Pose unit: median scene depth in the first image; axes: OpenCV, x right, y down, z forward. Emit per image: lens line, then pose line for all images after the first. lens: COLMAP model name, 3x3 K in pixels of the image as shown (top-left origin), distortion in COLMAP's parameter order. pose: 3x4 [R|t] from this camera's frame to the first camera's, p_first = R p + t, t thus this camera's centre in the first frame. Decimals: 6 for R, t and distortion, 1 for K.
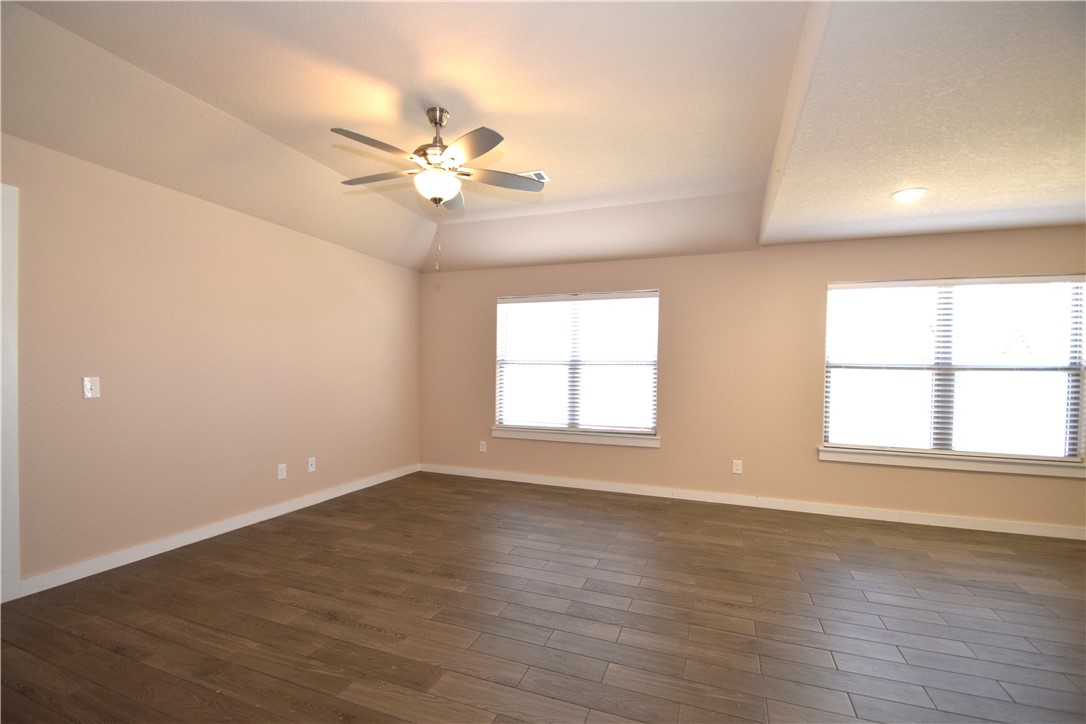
lens RADIAL K [[477.3, 0, 532.1], [0, 477.3, 378.7], [0, 0, 1]] dist [0.004843, -0.011673]
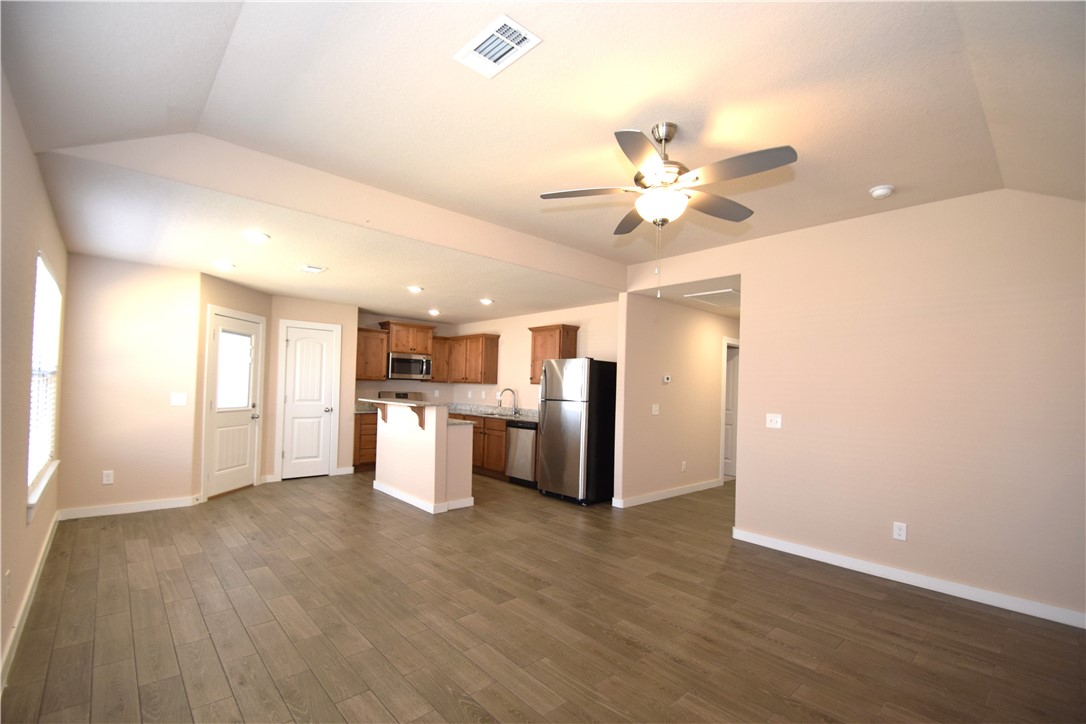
lens RADIAL K [[477.3, 0, 536.1], [0, 477.3, 380.2], [0, 0, 1]] dist [0.004843, -0.011673]
pose [[-0.892700, -0.036923, 0.449135, -0.289089], [-0.037556, 0.999266, 0.007502, -0.052874], [-0.449083, -0.010170, -0.893432, 1.369344]]
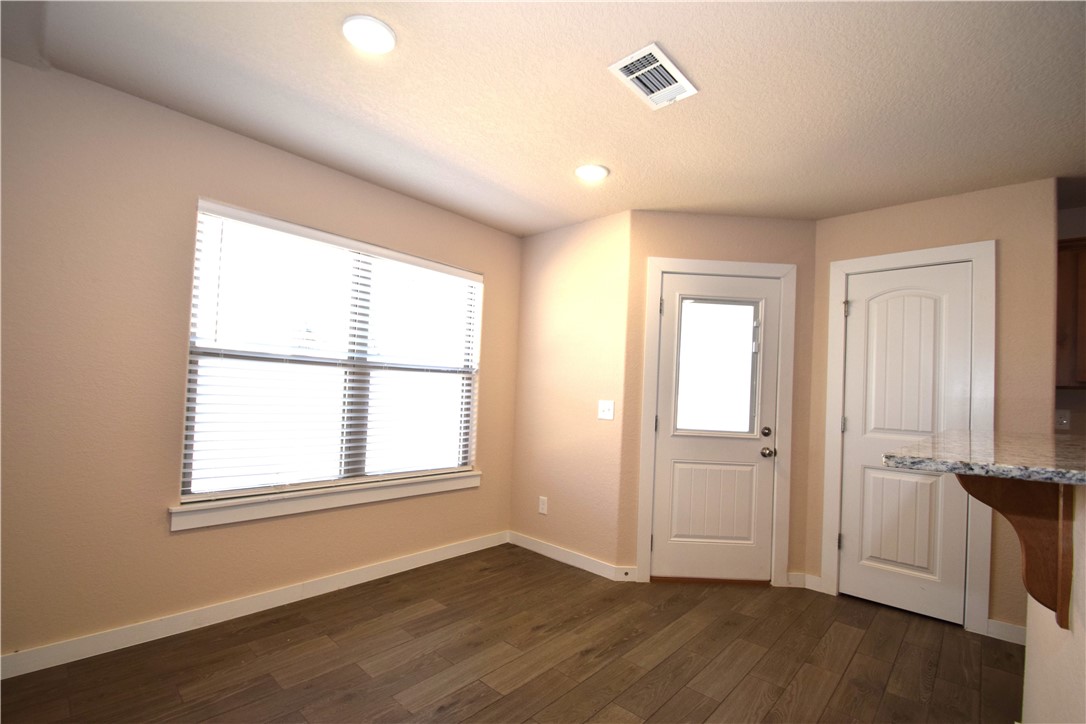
lens RADIAL K [[477.3, 0, 530.8], [0, 477.3, 378.6], [0, 0, 1]] dist [0.004843, -0.011673]
pose [[0.367800, 0.022279, 0.929638, 0.286104], [-0.022930, 0.999626, -0.014884, 0.003392], [-0.929622, -0.015842, 0.368174, 0.493140]]
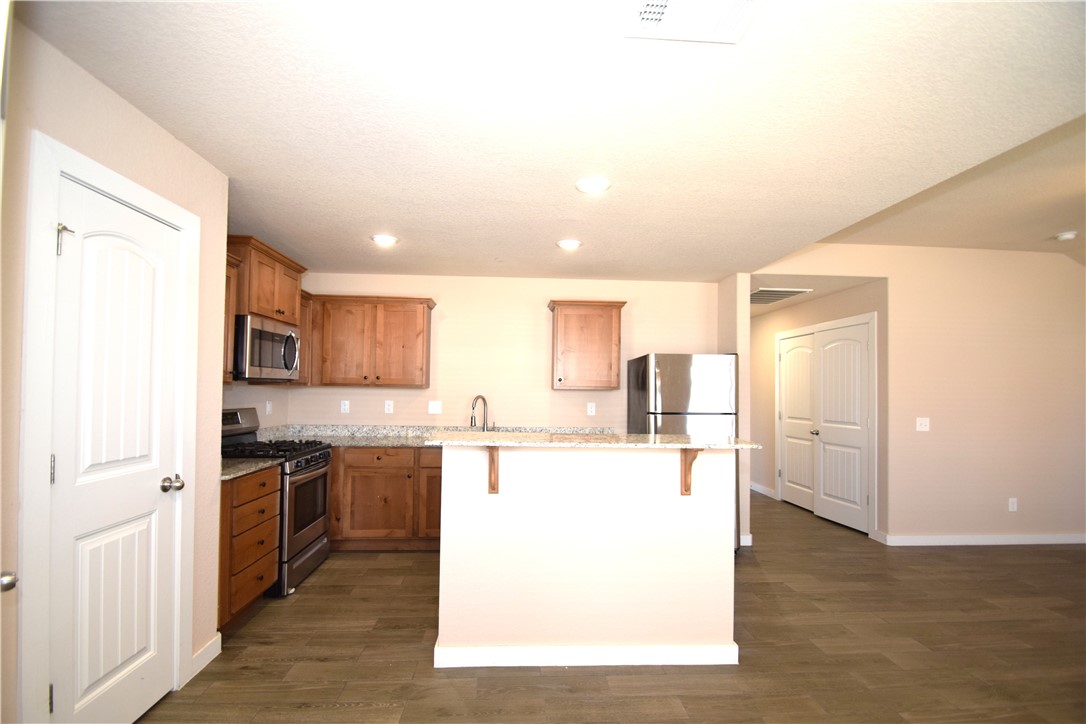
lens RADIAL K [[477.3, 0, 536.3], [0, 477.3, 380.1], [0, 0, 1]] dist [0.004843, -0.011673]
pose [[-0.909691, -0.039578, -0.413395, 0.994848], [-0.037669, 0.999209, -0.012772, -0.029028], [0.413573, 0.003953, -0.910462, 0.821456]]
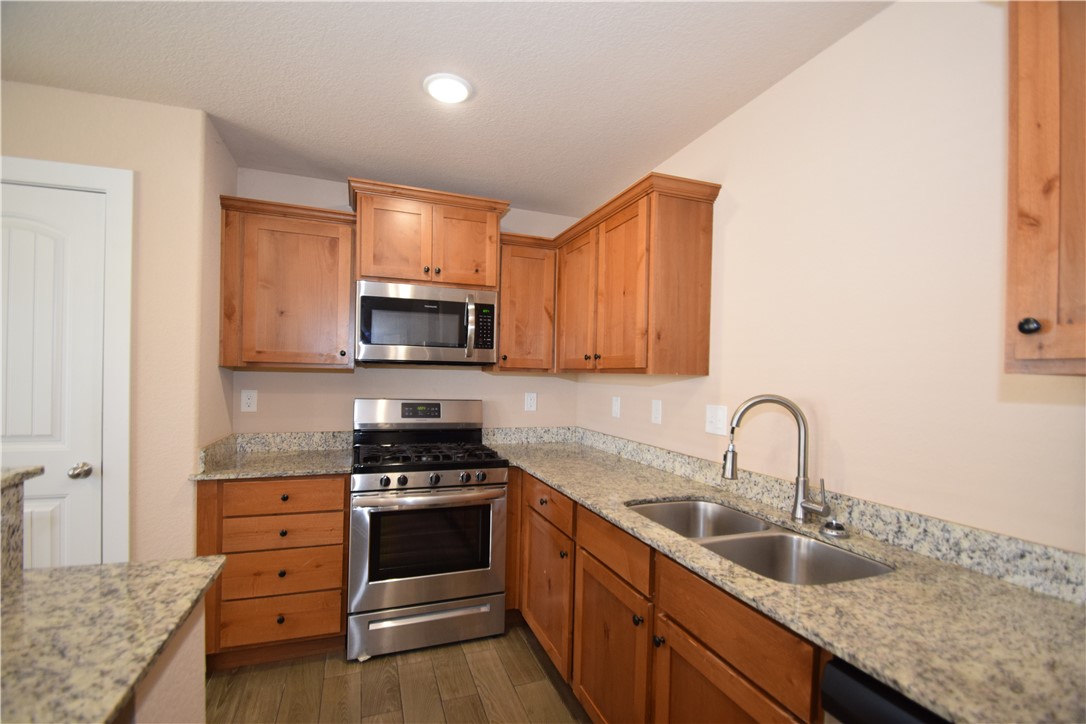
lens RADIAL K [[477.3, 0, 534.7], [0, 477.3, 379.3], [0, 0, 1]] dist [0.004843, -0.011673]
pose [[-0.658380, -0.038262, 0.751713, 0.482713], [-0.022205, 0.999260, 0.031414, -0.023557], [-0.752358, 0.003991, -0.658742, 0.149568]]
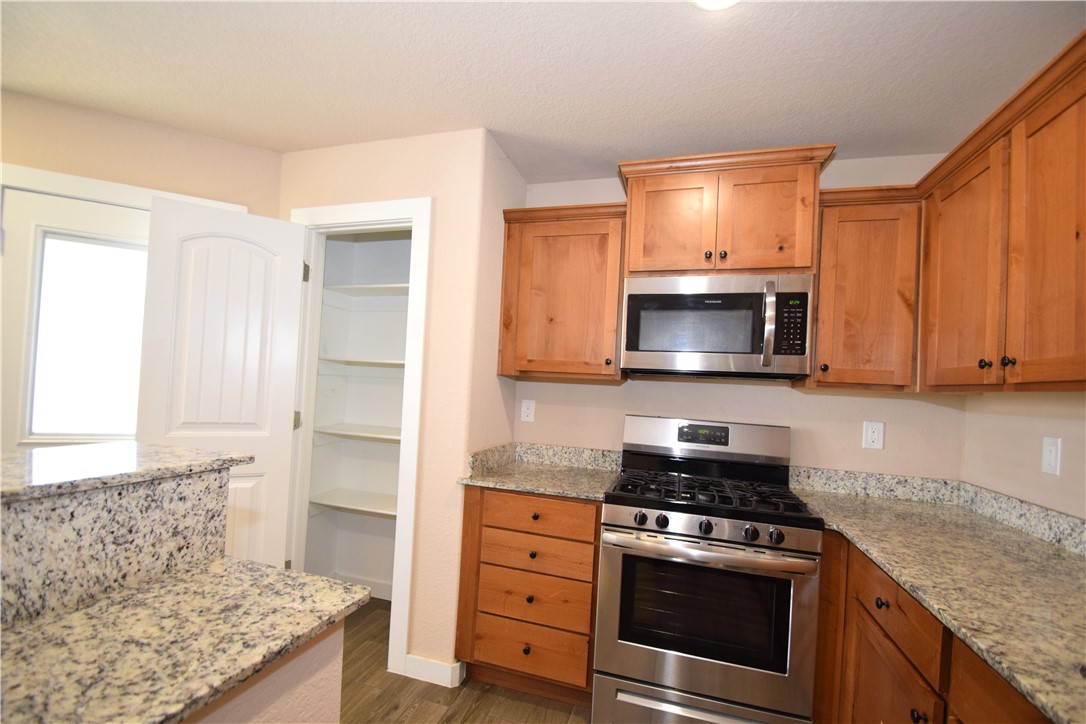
lens RADIAL K [[477.3, 0, 535.3], [0, 477.3, 379.1], [0, 0, 1]] dist [0.004843, -0.011673]
pose [[-0.066259, -0.006832, 0.997779, 0.573860], [-0.038069, 0.999266, 0.004314, -0.011700], [-0.997076, -0.037698, -0.066471, 0.046718]]
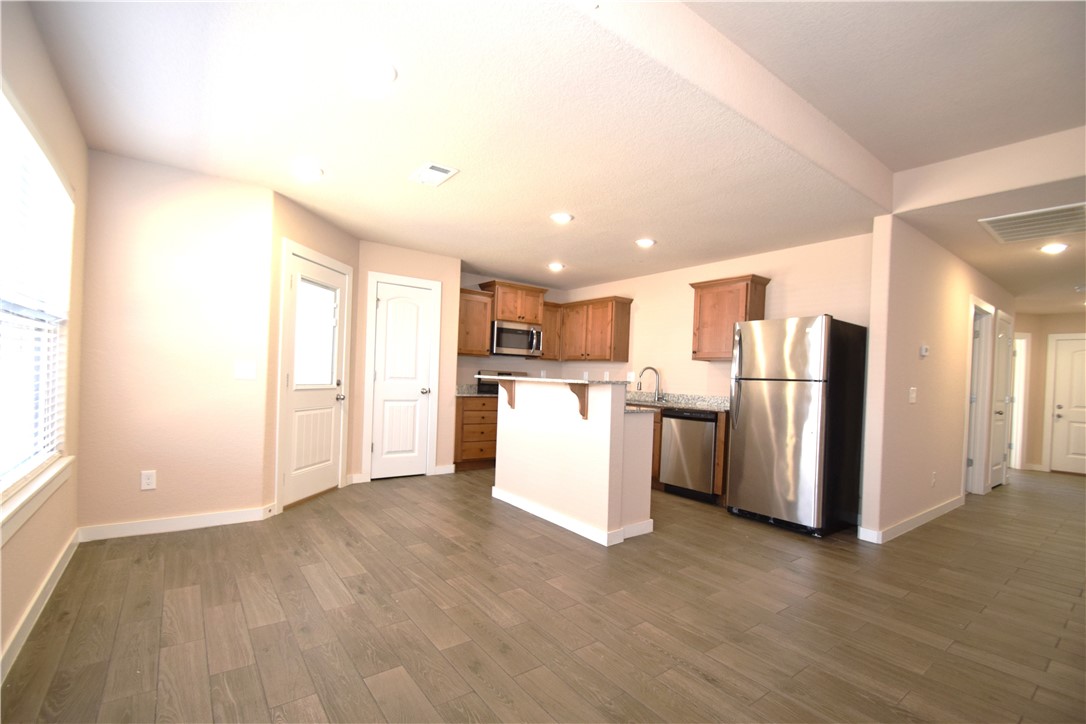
lens RADIAL K [[477.3, 0, 536.6], [0, 477.3, 380.7], [0, 0, 1]] dist [0.004843, -0.011673]
pose [[-0.847370, -0.056661, 0.527971, 0.179432], [-0.046166, 0.998387, 0.033051, 0.007097], [-0.528992, 0.003632, -0.848619, 1.138343]]
